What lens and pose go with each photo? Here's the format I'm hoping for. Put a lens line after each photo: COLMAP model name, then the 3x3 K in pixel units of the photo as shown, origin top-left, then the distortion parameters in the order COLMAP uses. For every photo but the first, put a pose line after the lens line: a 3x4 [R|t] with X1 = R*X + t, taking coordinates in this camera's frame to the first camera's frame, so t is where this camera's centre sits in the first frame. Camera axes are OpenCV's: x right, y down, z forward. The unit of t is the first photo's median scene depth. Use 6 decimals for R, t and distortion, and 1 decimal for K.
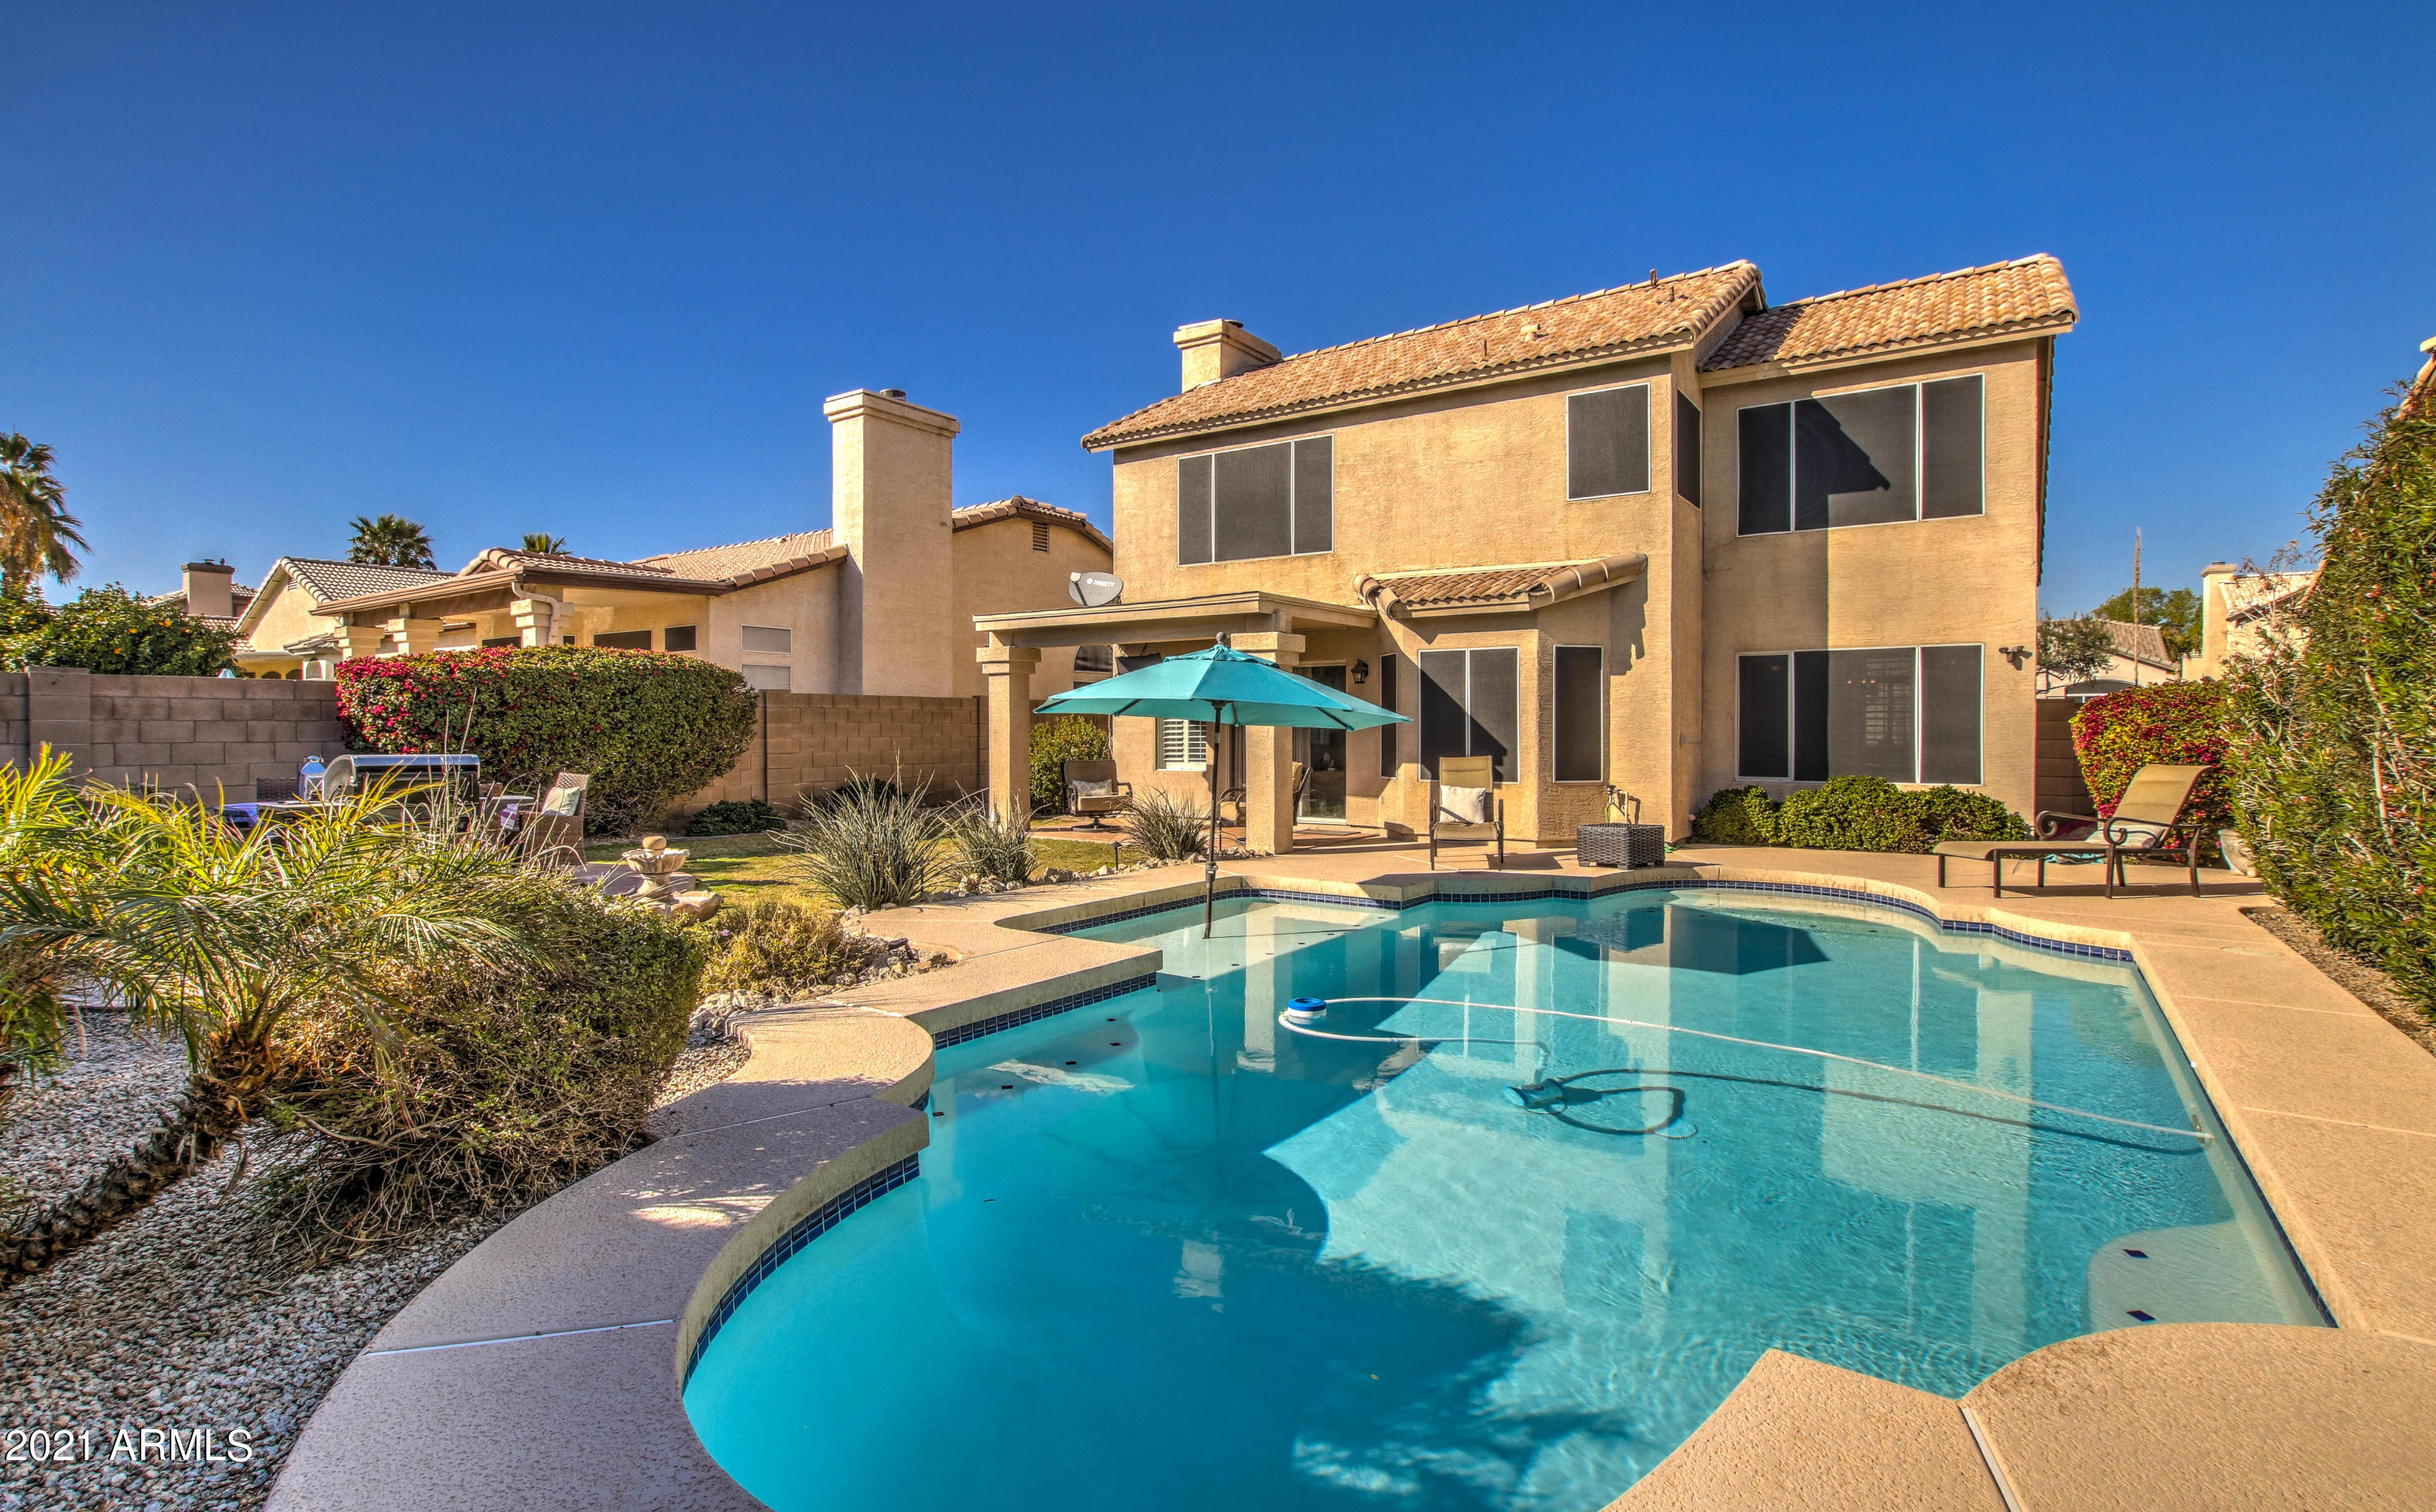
lens RADIAL K [[1213.4, 0, 1208.3], [0, 1213.4, 749.2], [0, 0, 1]] dist [-0.002822, -0.000248]
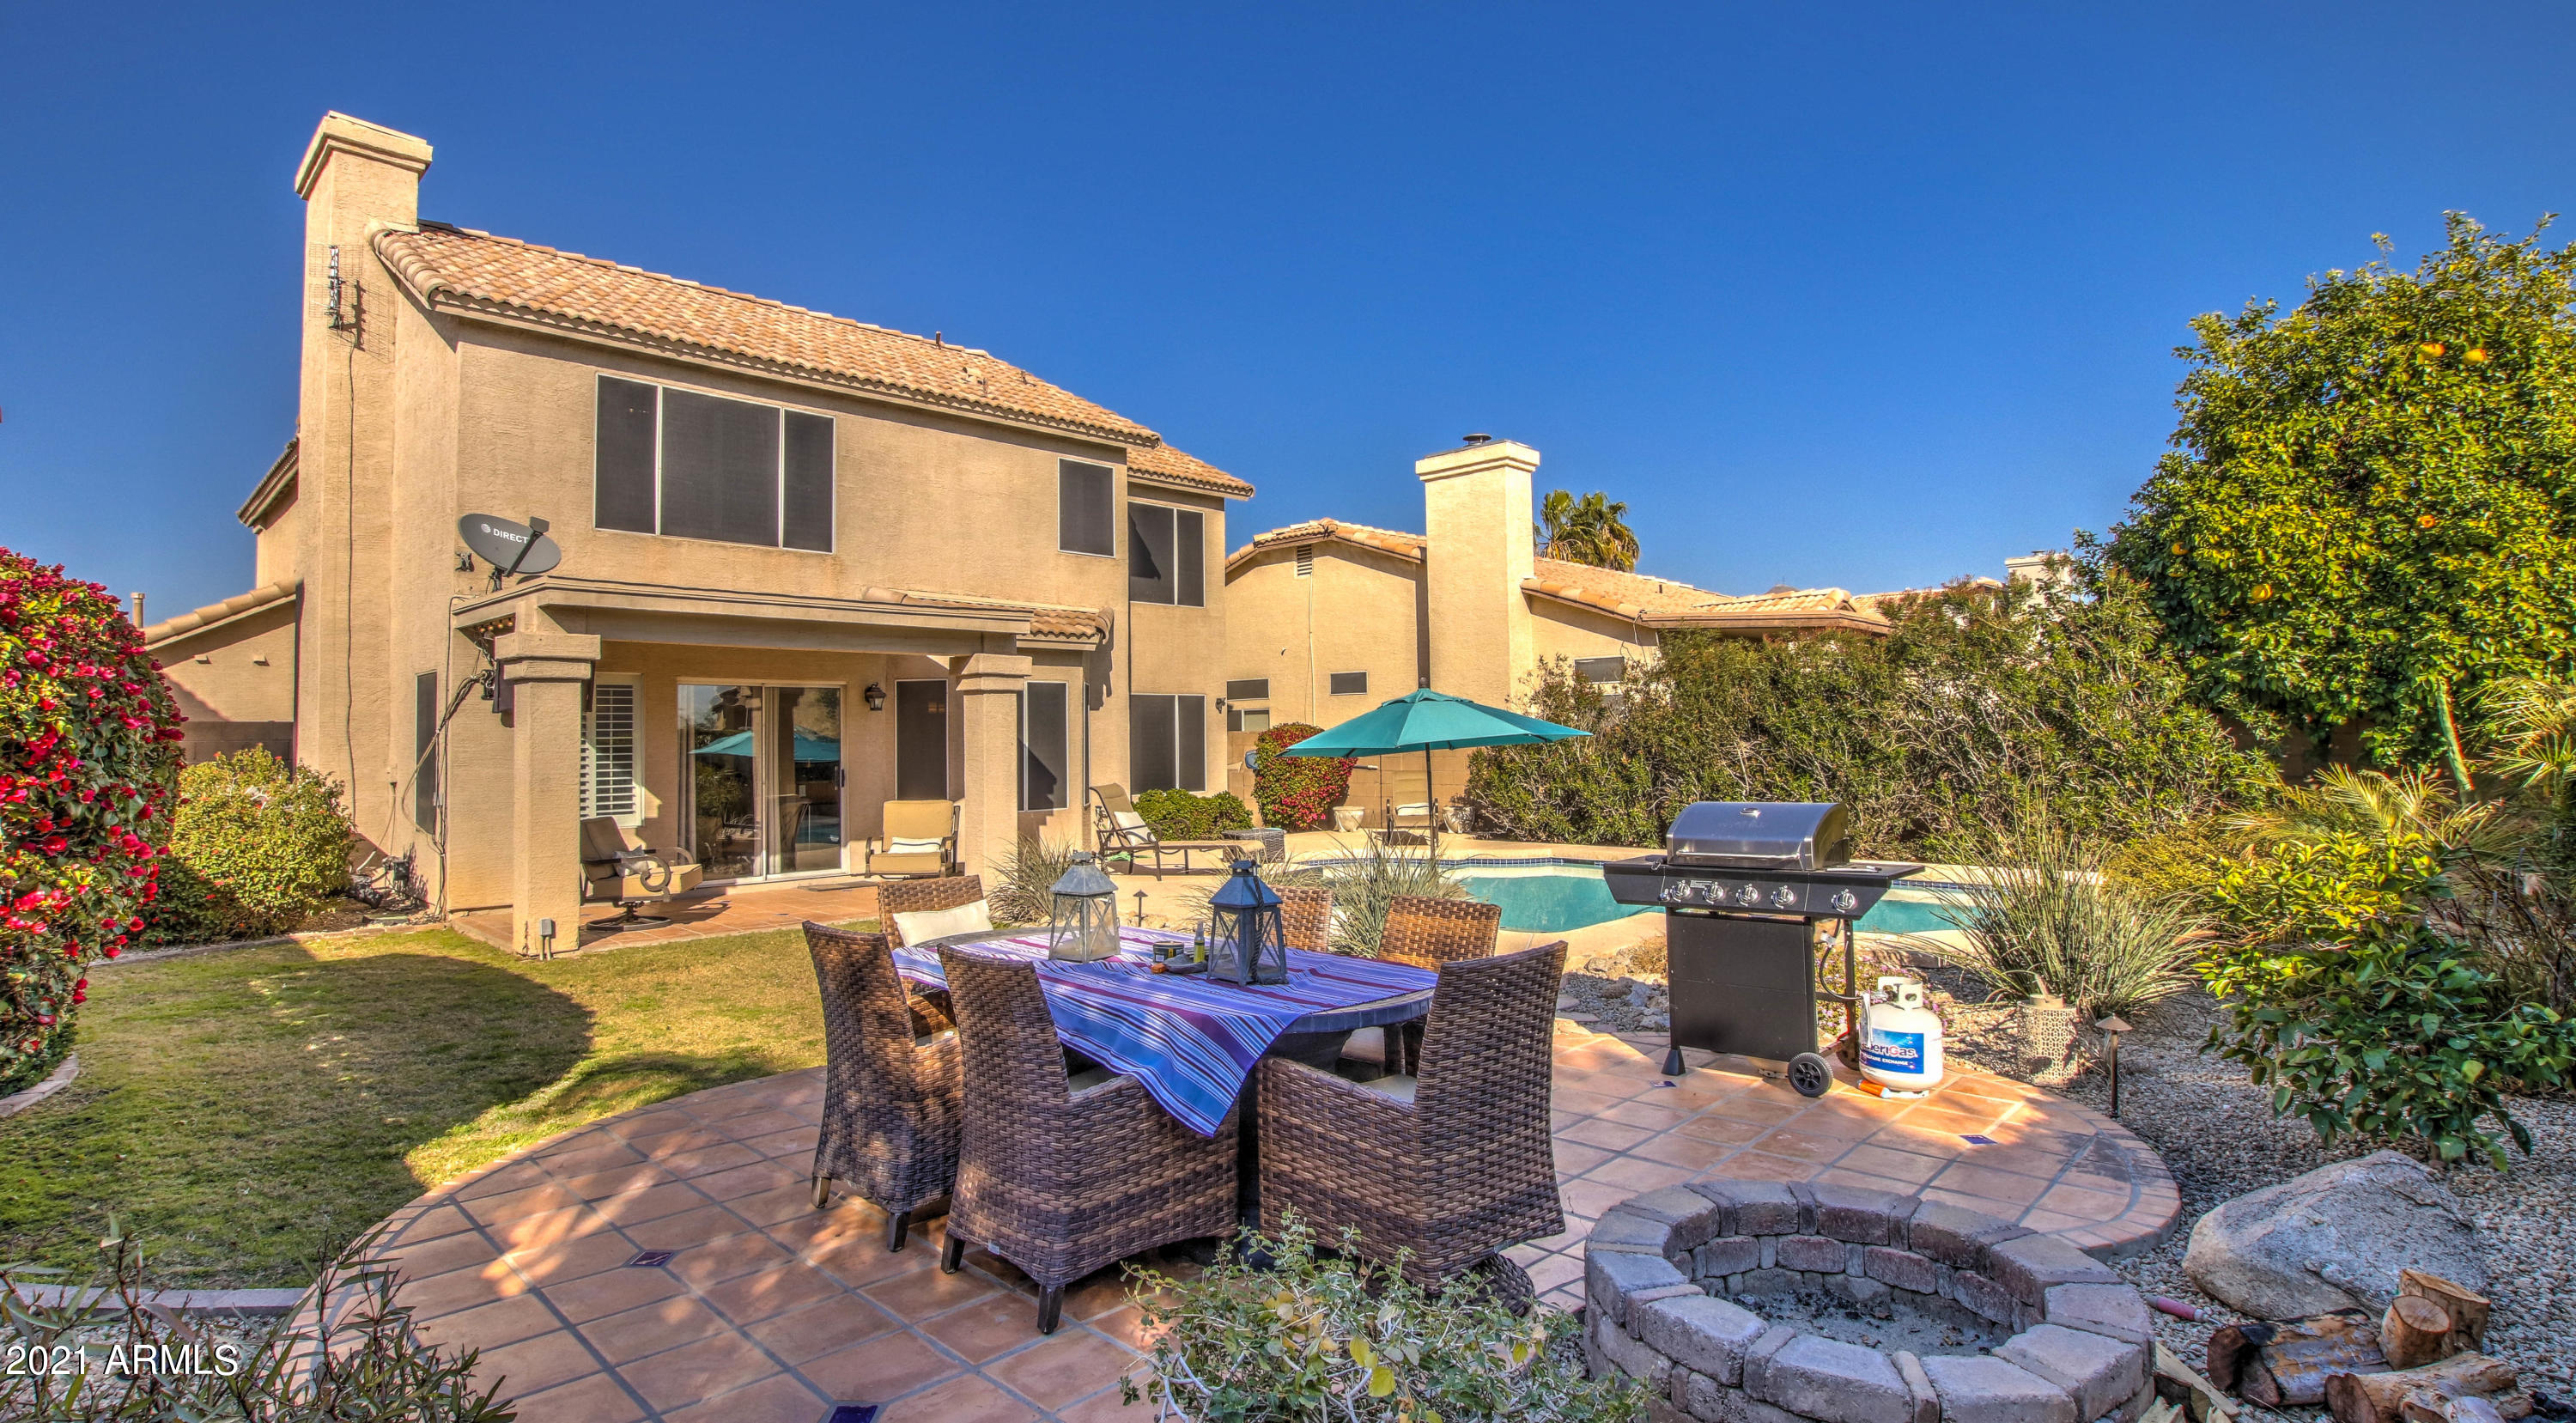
lens RADIAL K [[1213.2, 0, 1281.6], [0, 1213.2, 707.5], [0, 0, 1]] dist [0.000584, 0.000081]
pose [[0.184861, 0.022188, 0.982514, -0.686824], [0.024908, 0.999318, -0.027254, -0.024631], [-0.982449, 0.029510, 0.184183, 0.548466]]
